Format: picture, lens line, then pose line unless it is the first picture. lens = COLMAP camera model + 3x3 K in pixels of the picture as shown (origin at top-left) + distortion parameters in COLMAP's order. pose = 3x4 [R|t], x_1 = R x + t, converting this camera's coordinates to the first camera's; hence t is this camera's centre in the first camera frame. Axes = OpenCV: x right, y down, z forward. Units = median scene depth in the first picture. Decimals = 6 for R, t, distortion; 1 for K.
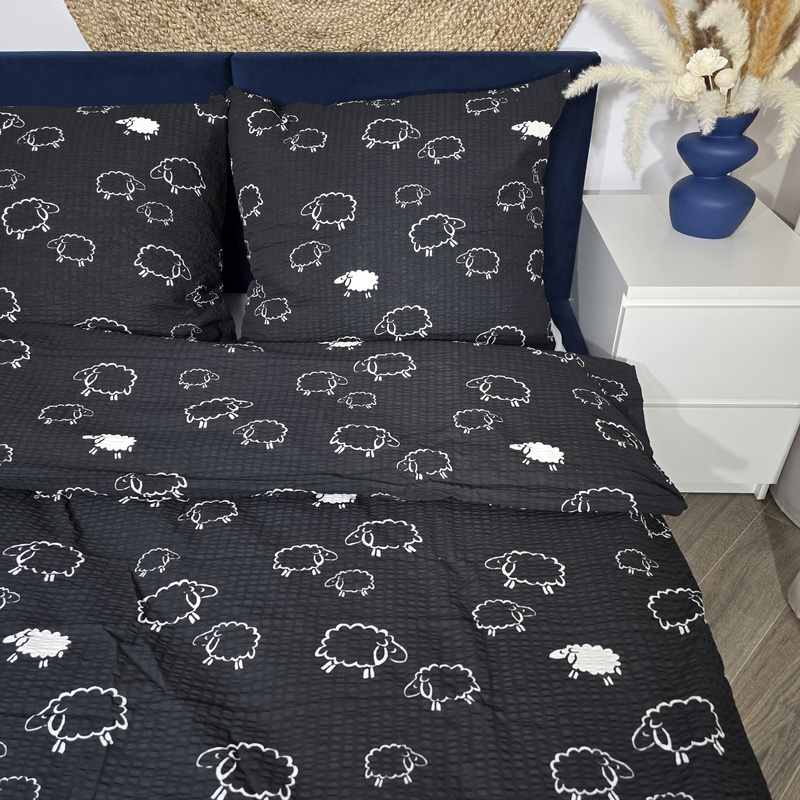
lens RADIAL K [[735.6, 0, 410.1], [0, 735.6, 372.9], [0, 0, 1]] dist [0.088811, -0.114777]
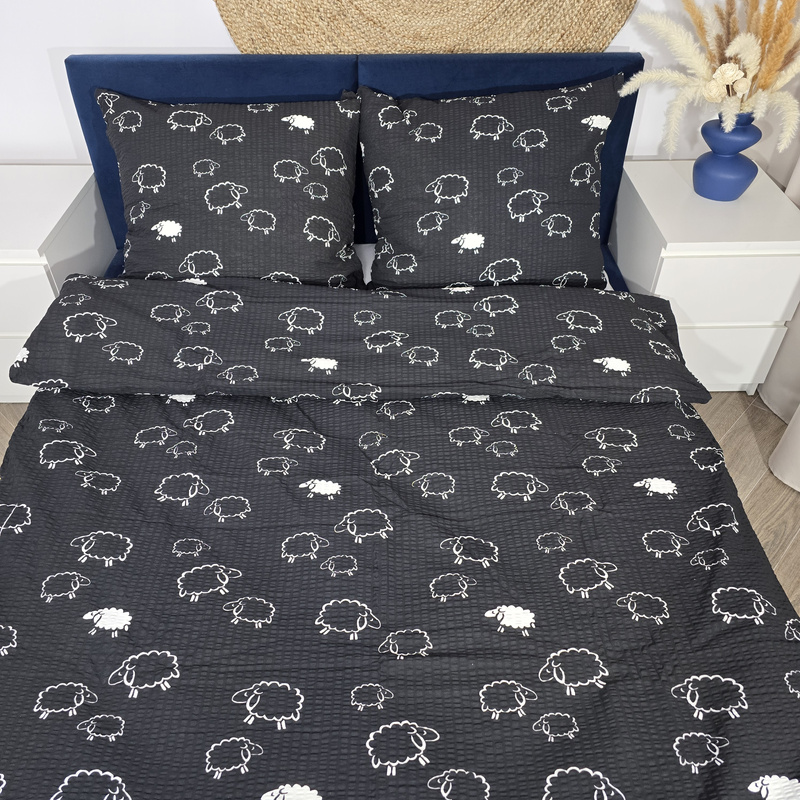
lens RADIAL K [[762.6, 0, 412.2], [0, 762.6, 378.2], [0, 0, 1]] dist [0.068220, -0.078831]
pose [[0.998685, -0.022868, 0.045888, -0.249922], [0.017180, 0.992537, 0.120728, -0.047576], [-0.048306, -0.119780, 0.991625, -0.423281]]
